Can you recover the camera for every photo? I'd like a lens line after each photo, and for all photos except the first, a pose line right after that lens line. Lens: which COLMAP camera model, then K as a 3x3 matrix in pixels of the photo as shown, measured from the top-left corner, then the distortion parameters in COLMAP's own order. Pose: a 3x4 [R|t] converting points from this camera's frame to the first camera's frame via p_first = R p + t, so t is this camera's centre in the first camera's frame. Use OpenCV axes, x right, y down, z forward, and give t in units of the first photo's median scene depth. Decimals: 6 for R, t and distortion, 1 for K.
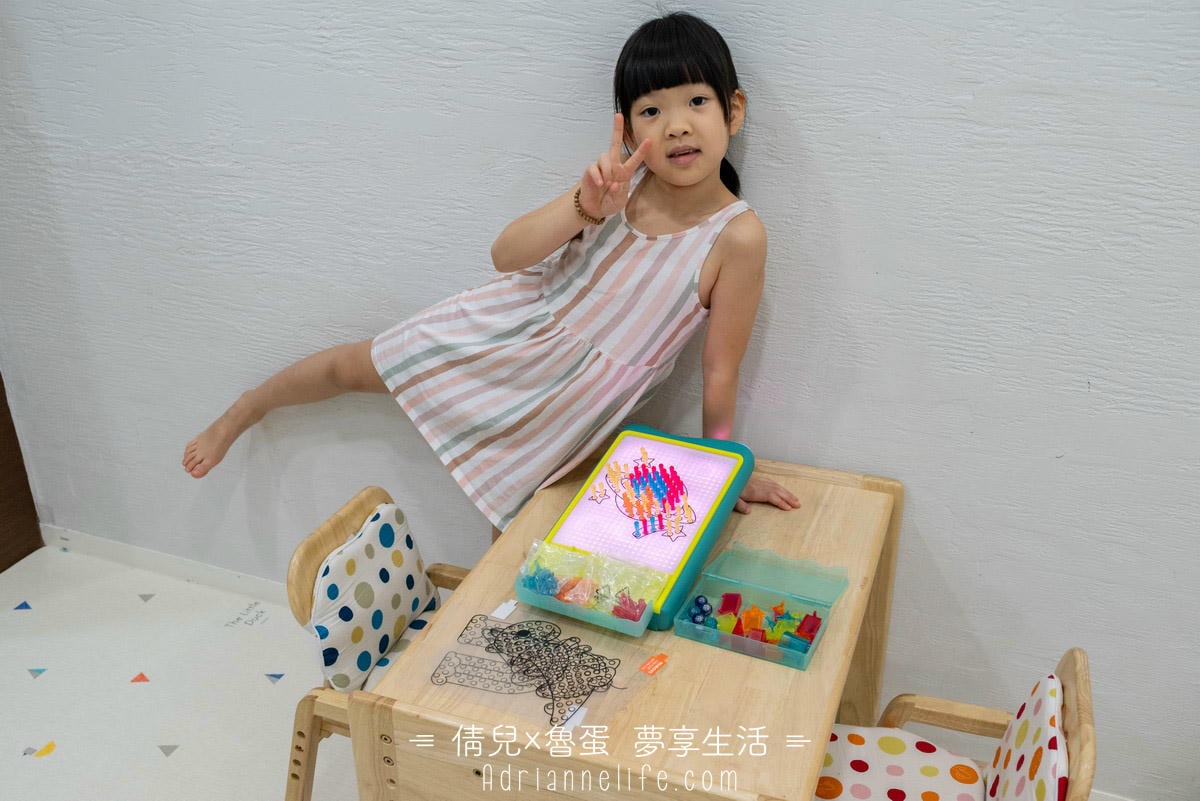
lens RADIAL K [[1080.7, 0, 599.0], [0, 1080.7, 381.0], [0, 0, 1]] dist [-0.021132, -0.003370]
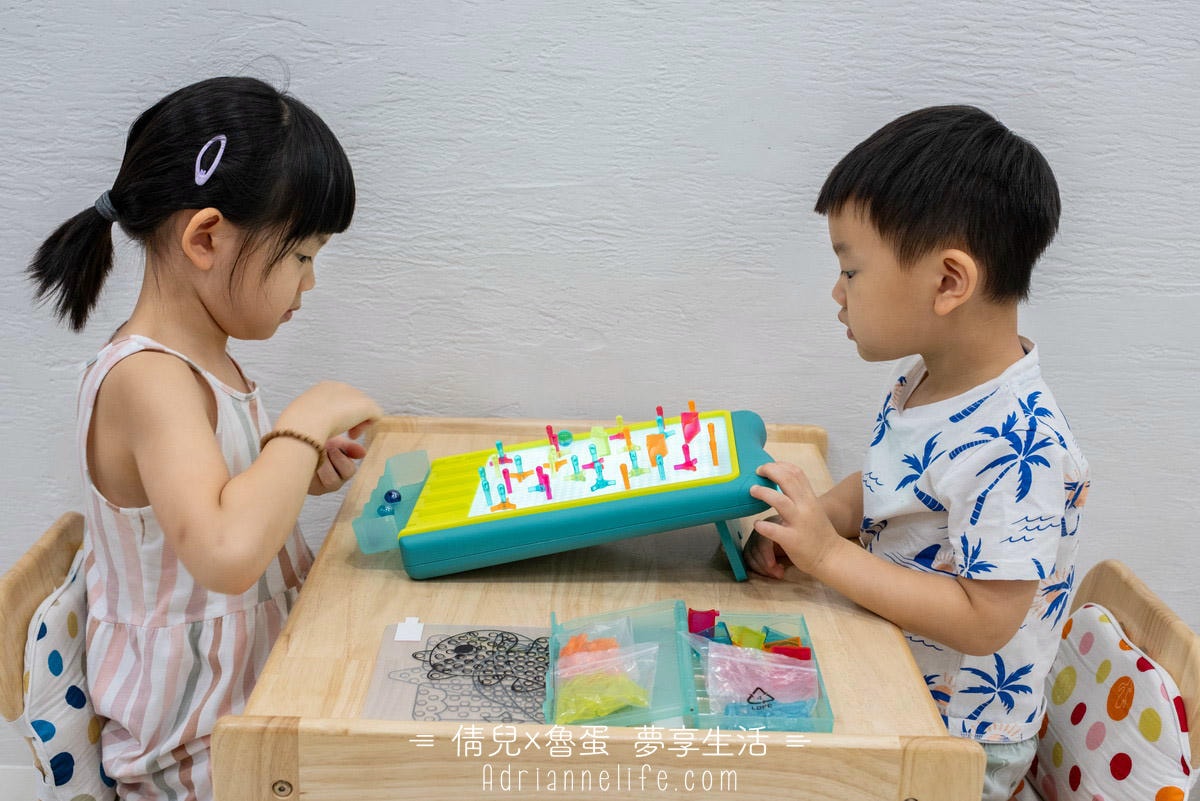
lens RADIAL K [[1370.9, 0, 591.7], [0, 1370.9, 406.4], [0, 0, 1]] dist [-0.015448, 0.000000]
pose [[0.935502, -0.078206, 0.344558, -0.232331], [0.114794, 0.989566, -0.087068, 0.165729], [-0.334154, 0.121005, 0.934719, 0.144274]]
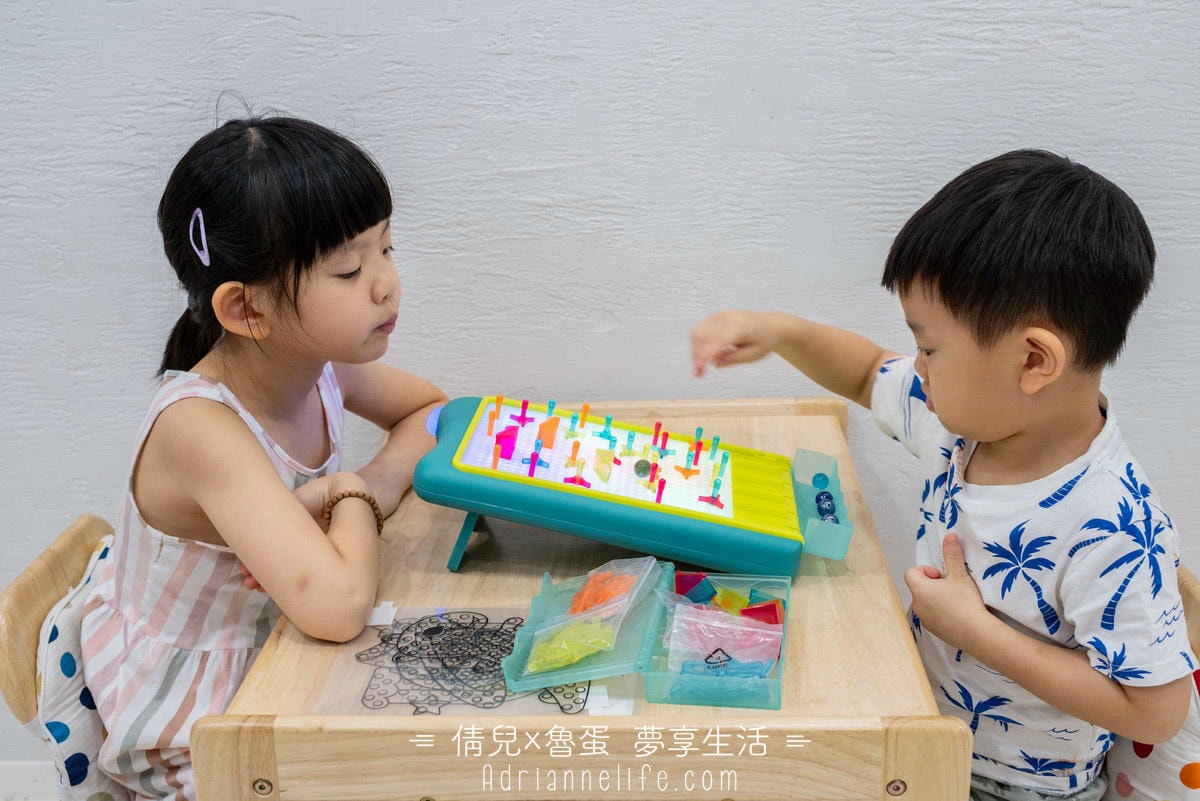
lens RADIAL K [[1370.9, 0, 603.3], [0, 1370.9, 395.4], [0, 0, 1]] dist [-0.015448, 0.000000]
pose [[0.948983, -0.121585, 0.290945, -0.173677], [0.152110, 0.984734, -0.084626, 0.168122], [-0.276214, 0.124564, 0.952990, 0.134272]]
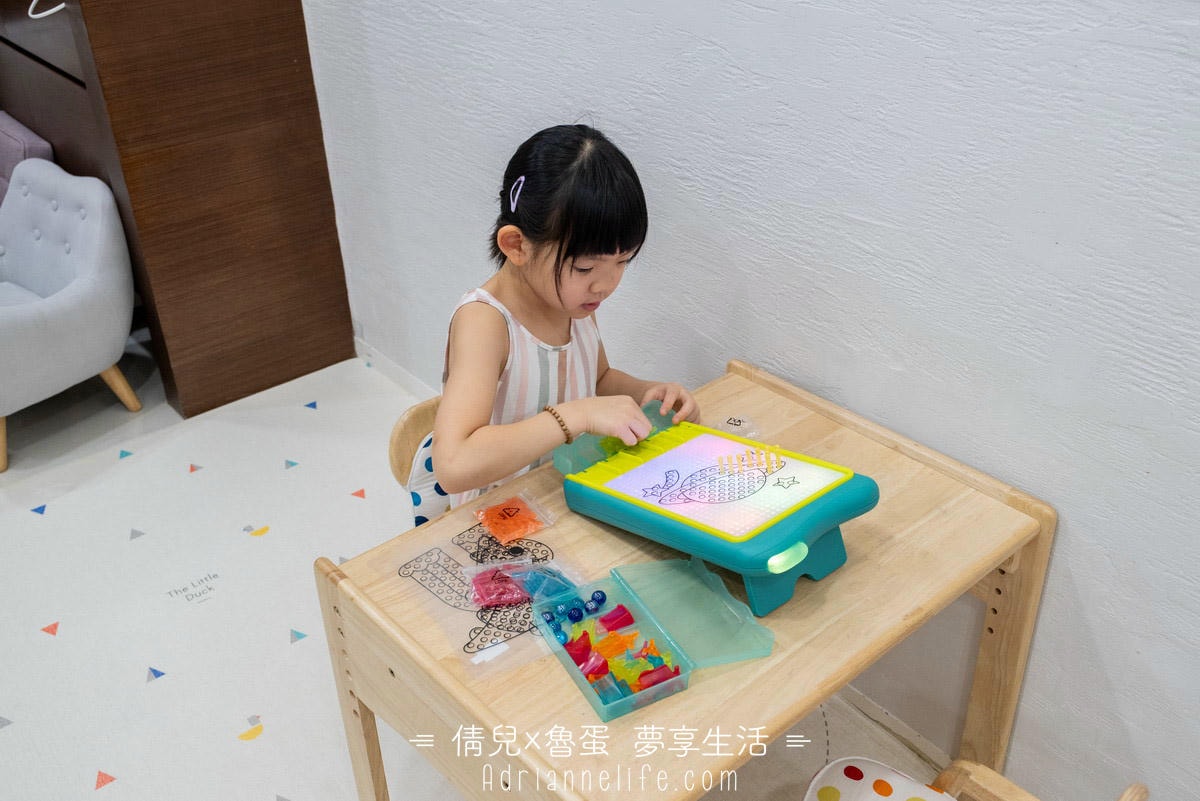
lens RADIAL K [[1117.8, 0, 604.7], [0, 1117.8, 399.1], [0, 0, 1]] dist [-0.025030, 0.000000]
pose [[0.877216, 0.229109, -0.421901, 0.353768], [-0.172597, 0.970530, 0.168174, -0.073479], [0.447998, -0.074706, 0.890908, 0.141669]]
